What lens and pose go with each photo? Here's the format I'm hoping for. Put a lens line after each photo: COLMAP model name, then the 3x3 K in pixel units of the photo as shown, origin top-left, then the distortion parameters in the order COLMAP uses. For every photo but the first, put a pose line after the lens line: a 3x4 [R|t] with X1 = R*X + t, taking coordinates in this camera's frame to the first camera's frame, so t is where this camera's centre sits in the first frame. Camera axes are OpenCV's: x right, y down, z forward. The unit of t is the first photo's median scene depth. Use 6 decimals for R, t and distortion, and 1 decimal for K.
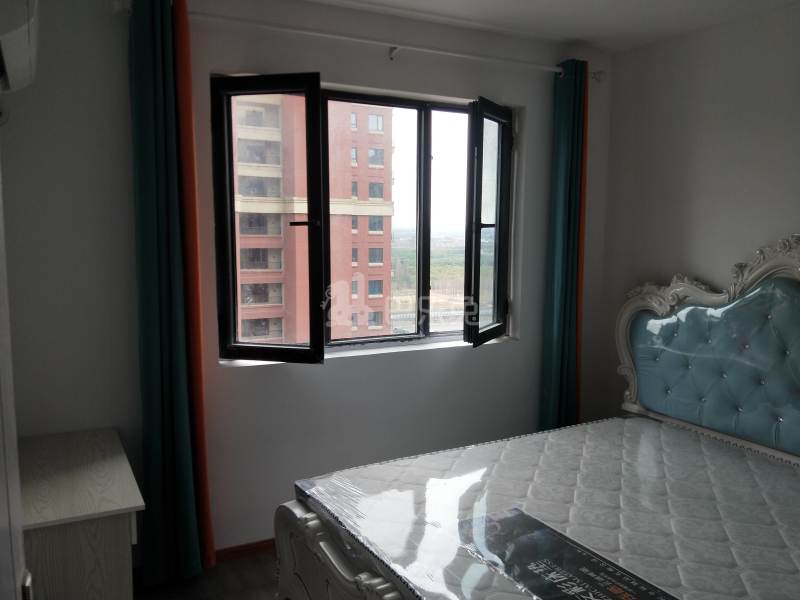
lens RADIAL K [[667.9, 0, 403.1], [0, 667.9, 313.8], [0, 0, 1]] dist [0.129589, -0.309209]
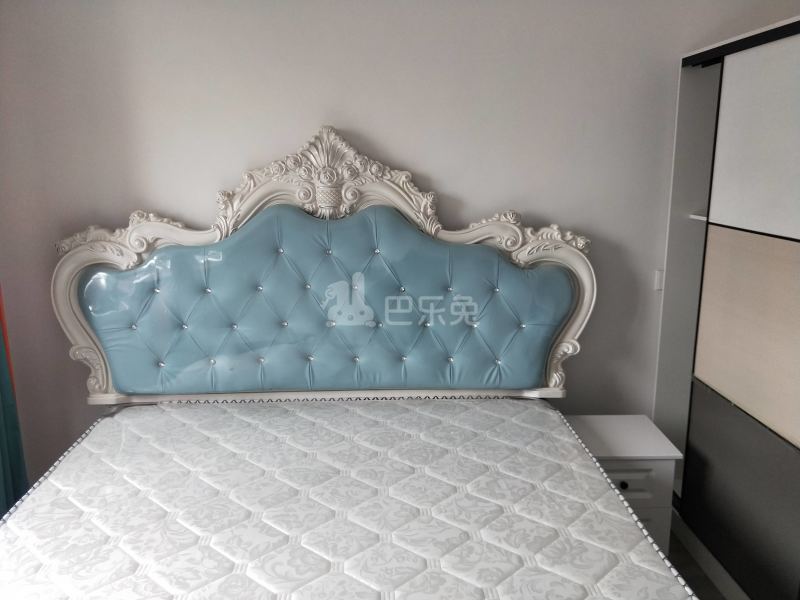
lens RADIAL K [[667.9, 0, 403.1], [0, 667.9, 313.8], [0, 0, 1]] dist [0.129589, -0.309209]
pose [[0.436204, -0.214704, 0.873858, -0.156663], [0.125573, 0.976140, 0.177152, -0.044844], [-0.891043, 0.032458, 0.452757, 0.414294]]
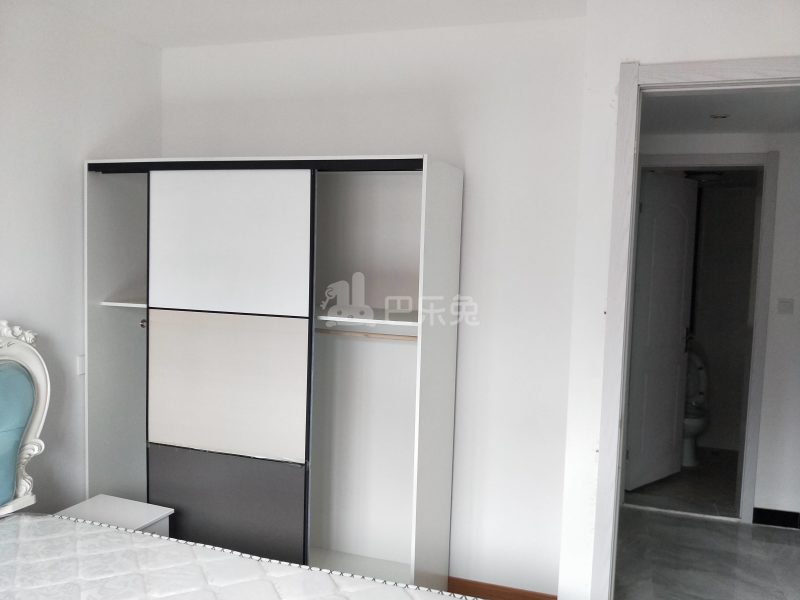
lens RADIAL K [[694.1, 0, 400.2], [0, 694.1, 315.2], [0, 0, 1]] dist [-0.000336, -0.001615]
pose [[-0.682116, -0.101038, 0.724230, -0.206190], [0.058748, 0.979635, 0.192002, -0.111949], [-0.728880, 0.173514, -0.662288, 0.808465]]
